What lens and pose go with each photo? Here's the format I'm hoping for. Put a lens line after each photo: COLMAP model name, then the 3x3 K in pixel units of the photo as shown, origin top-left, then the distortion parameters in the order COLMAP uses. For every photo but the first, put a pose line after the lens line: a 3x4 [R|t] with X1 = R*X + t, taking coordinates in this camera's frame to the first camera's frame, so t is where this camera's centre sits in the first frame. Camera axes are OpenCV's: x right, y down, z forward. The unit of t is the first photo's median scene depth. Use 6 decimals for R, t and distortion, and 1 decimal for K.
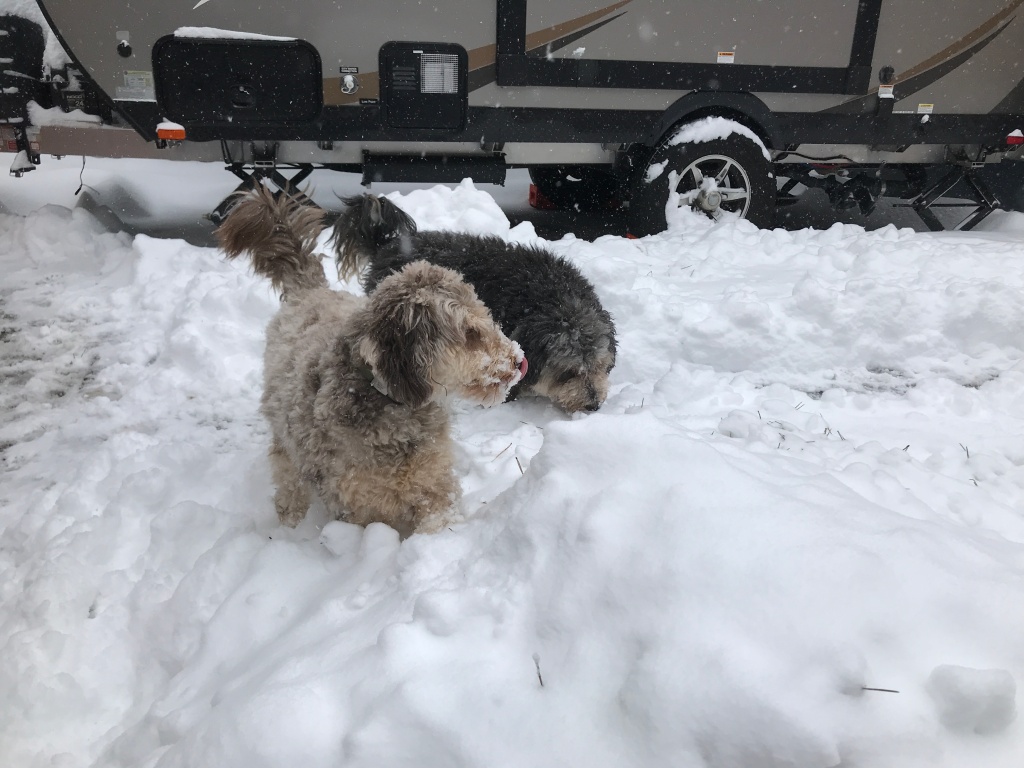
lens RADIAL K [[831.9, 0, 513.2], [0, 831.9, 384.2], [0, 0, 1]] dist [-0.012028, 0.017408]
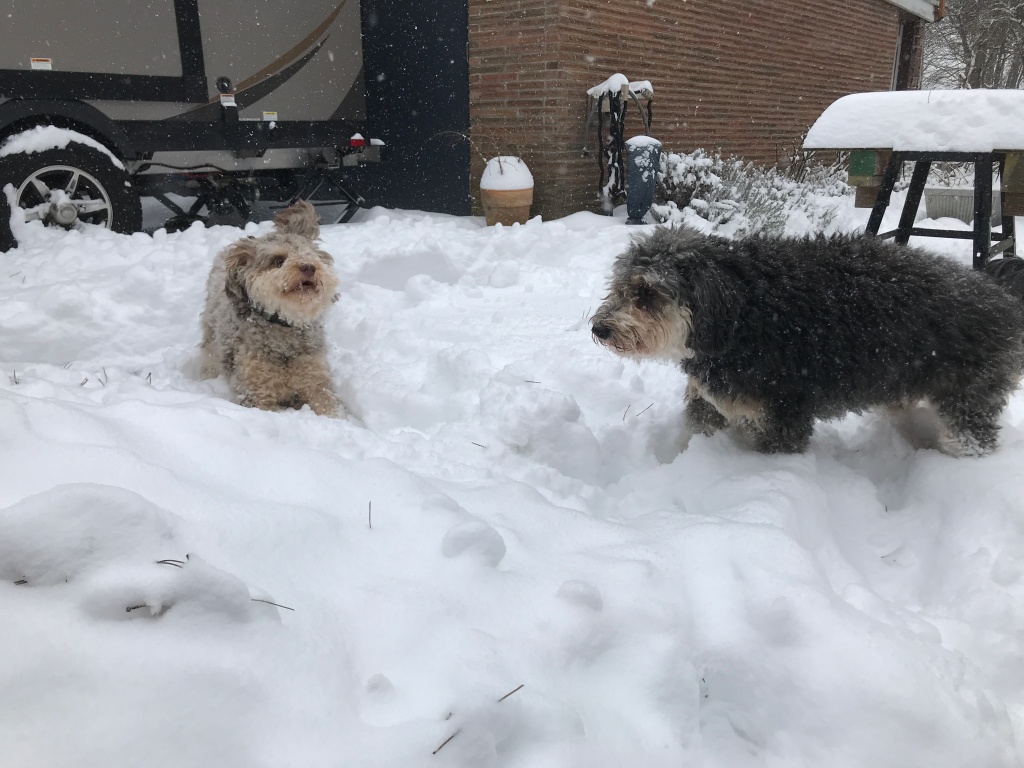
lens RADIAL K [[831.9, 0, 513.1], [0, 831.9, 383.5], [0, 0, 1]] dist [-0.012028, 0.017408]
pose [[0.829665, -0.189543, 0.525100, 0.130854], [0.218382, 0.975837, 0.007196, 0.077711], [-0.513776, 0.108702, 0.851010, -0.057117]]
